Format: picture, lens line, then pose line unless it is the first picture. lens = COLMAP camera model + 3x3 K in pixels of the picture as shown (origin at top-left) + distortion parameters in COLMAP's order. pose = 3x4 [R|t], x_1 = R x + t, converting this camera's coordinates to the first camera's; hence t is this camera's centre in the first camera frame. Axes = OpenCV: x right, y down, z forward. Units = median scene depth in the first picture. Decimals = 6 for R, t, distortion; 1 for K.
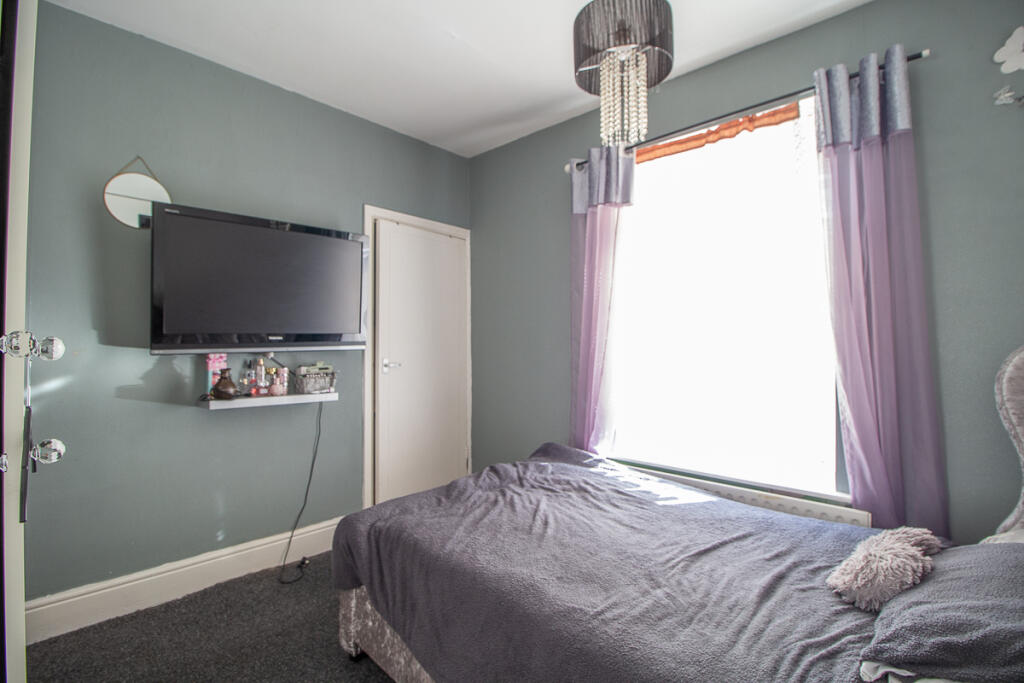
lens RADIAL K [[479.7, 0, 514.3], [0, 479.7, 338.5], [0, 0, 1]] dist [-0.003192, -0.000911]
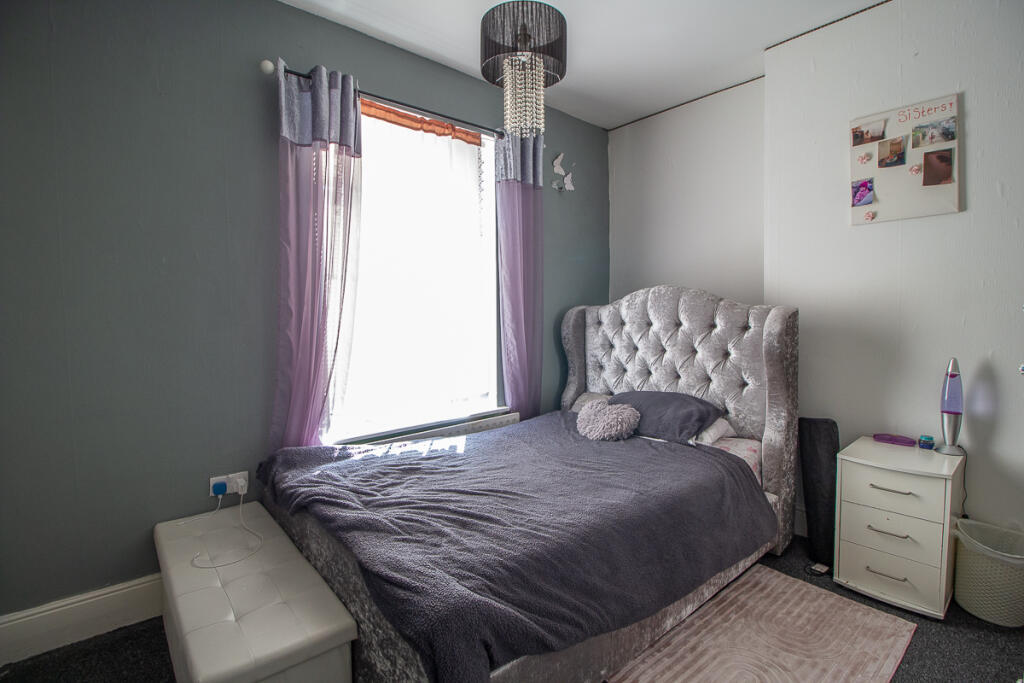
lens RADIAL K [[479.7, 0, 514.0], [0, 479.7, 345.5], [0, 0, 1]] dist [-0.003192, -0.000911]
pose [[0.089604, -0.072354, 0.993346, -0.755697], [0.003813, 0.997375, 0.072304, 0.010184], [-0.995970, -0.002691, 0.089645, 0.732549]]
